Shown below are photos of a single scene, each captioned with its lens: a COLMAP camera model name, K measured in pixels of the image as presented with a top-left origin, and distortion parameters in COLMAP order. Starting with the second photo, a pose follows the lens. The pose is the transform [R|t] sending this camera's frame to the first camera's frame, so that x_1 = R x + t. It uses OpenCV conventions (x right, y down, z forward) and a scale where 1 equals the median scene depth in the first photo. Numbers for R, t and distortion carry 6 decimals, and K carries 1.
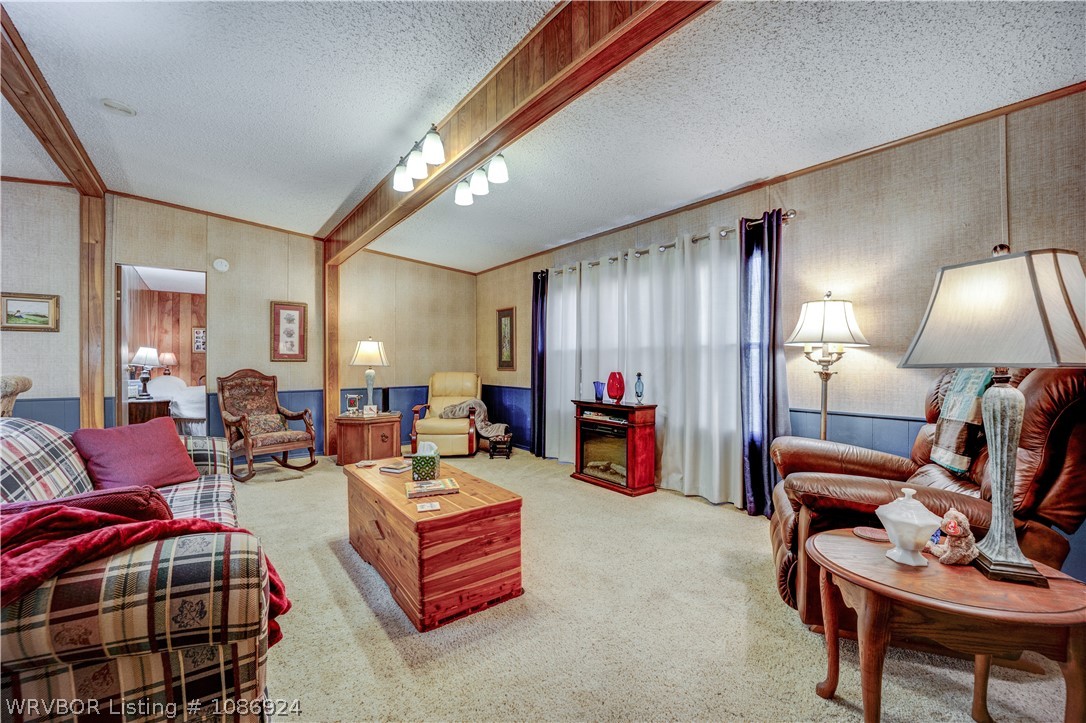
lens RADIAL K [[442.1, 0, 542.6], [0, 442.1, 360.8], [0, 0, 1]] dist [-0.019498, 0.001128]
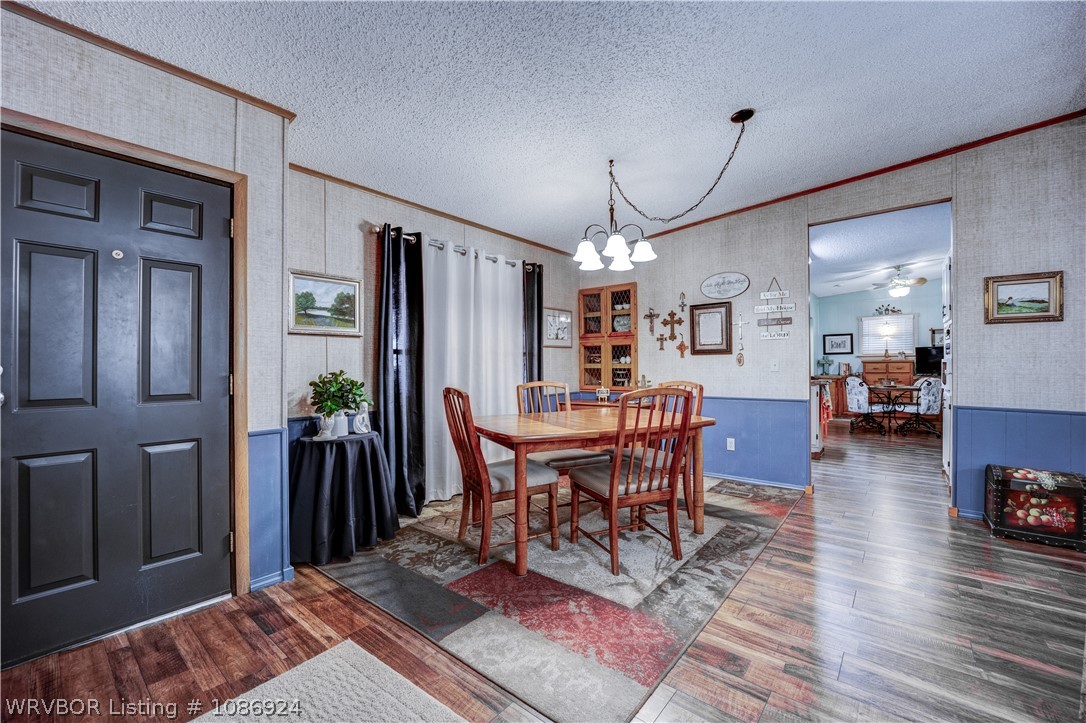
lens RADIAL K [[442.1, 0, 541.9], [0, 442.1, 362.6], [0, 0, 1]] dist [-0.019498, 0.001128]
pose [[0.222977, 0.001215, -0.974823, -0.555158], [0.000967, 0.999998, 0.001468, 0.002182], [0.974823, -0.001270, 0.222976, -0.023613]]
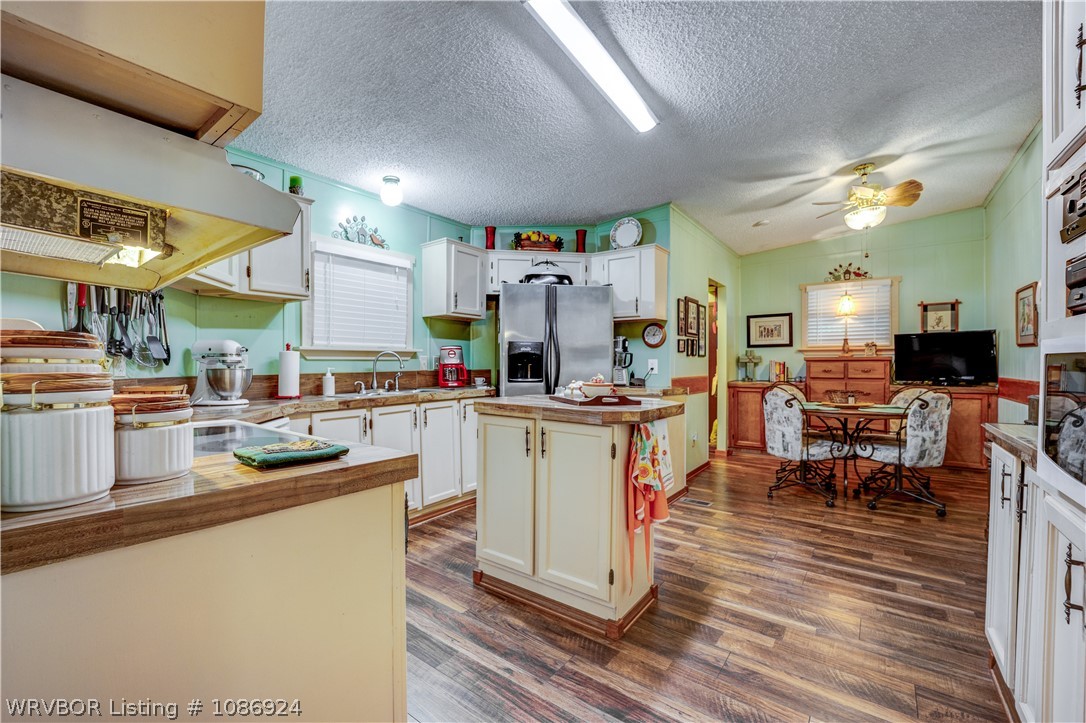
lens RADIAL K [[442.1, 0, 529.2], [0, 442.1, 365.7], [0, 0, 1]] dist [-0.019498, 0.001128]
pose [[0.241857, 0.011403, -0.970245, -1.209561], [-0.001622, 0.999934, 0.011348, 0.007198], [0.970311, -0.001171, 0.241860, 0.841883]]
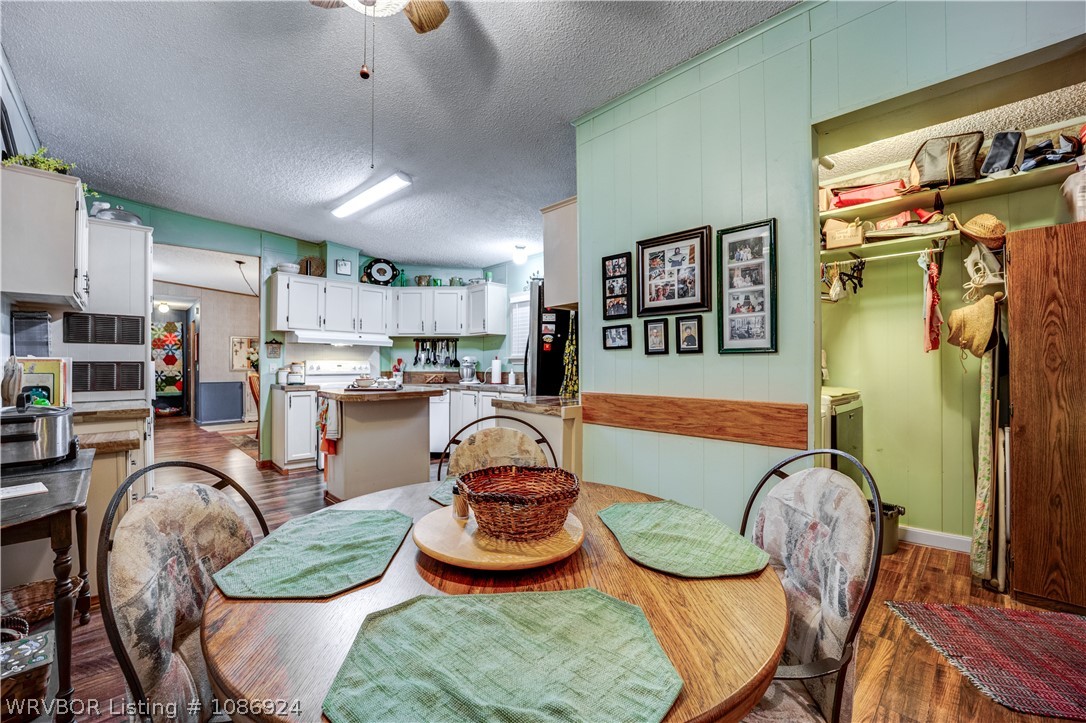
lens RADIAL K [[442.1, 0, 544.9], [0, 442.1, 361.1], [0, 0, 1]] dist [-0.019498, 0.001128]
pose [[-0.994202, 0.005305, -0.107393, -1.887430], [0.006037, 0.999961, -0.006499, 0.005656], [0.107354, -0.007109, -0.994195, 1.876014]]
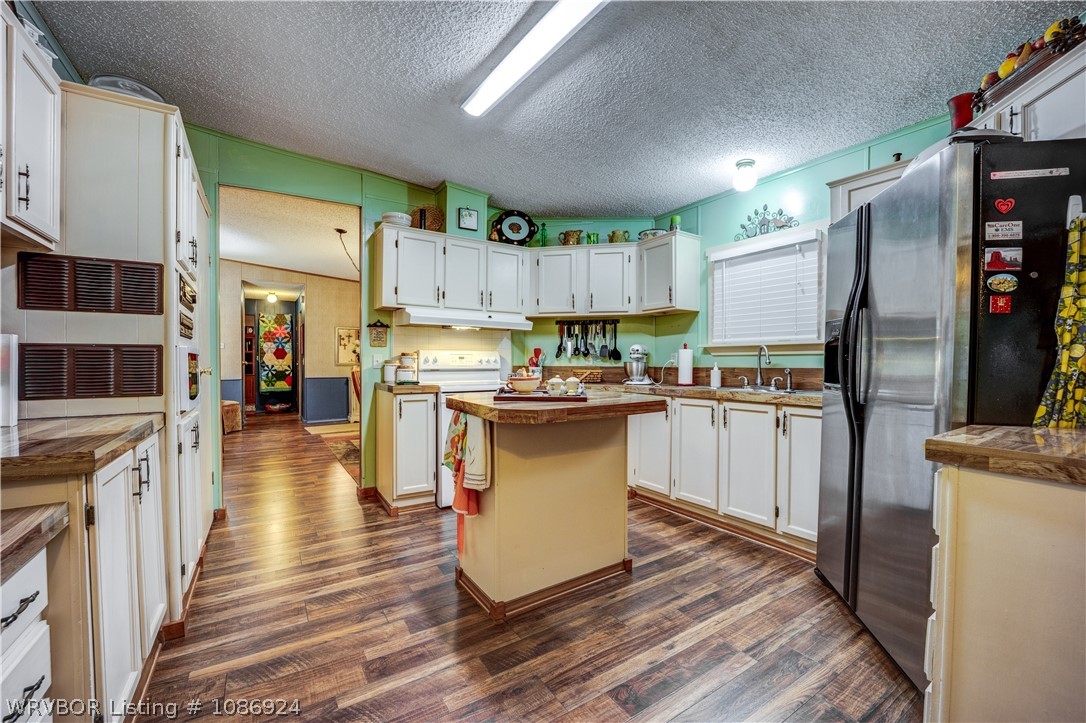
lens RADIAL K [[442.1, 0, 545.3], [0, 442.1, 361.4], [0, 0, 1]] dist [-0.019498, 0.001128]
pose [[-0.996069, 0.005210, 0.088423, -1.703801], [0.005449, 0.999982, 0.002456, 0.013070], [-0.088409, 0.002928, -0.996080, 1.483086]]
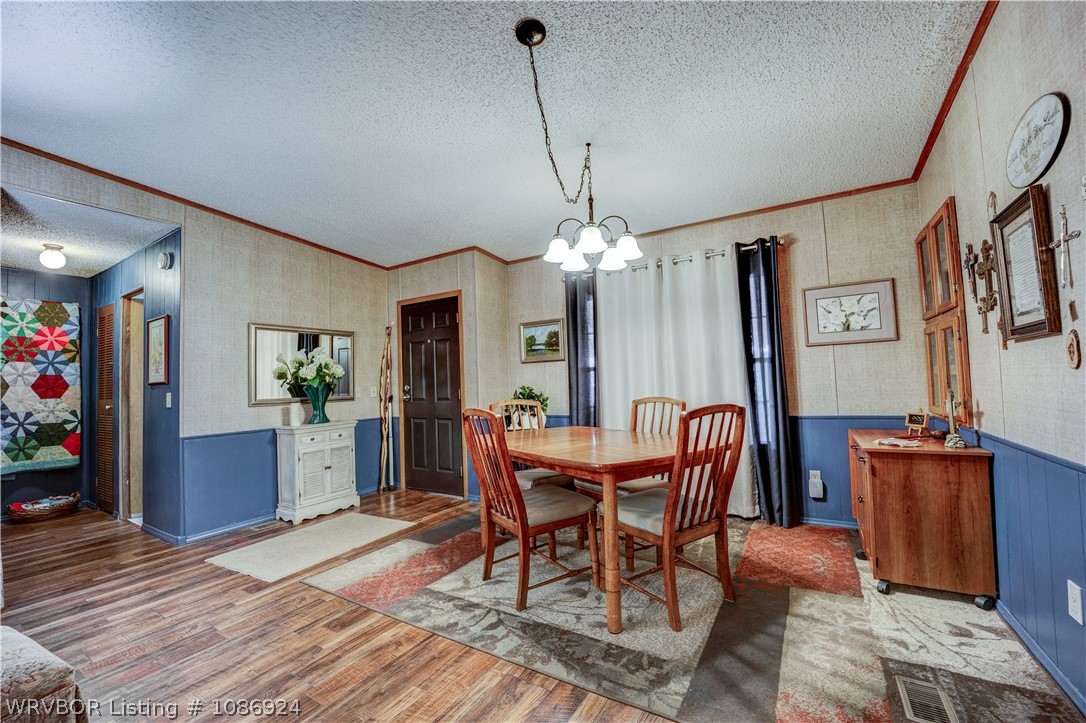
lens RADIAL K [[442.1, 0, 540.7], [0, 442.1, 361.4], [0, 0, 1]] dist [-0.019498, 0.001128]
pose [[-0.935301, 0.022264, -0.353152, -0.939187], [0.040295, 0.998228, -0.043788, 0.004548], [0.351552, -0.055185, -0.934541, 0.783061]]
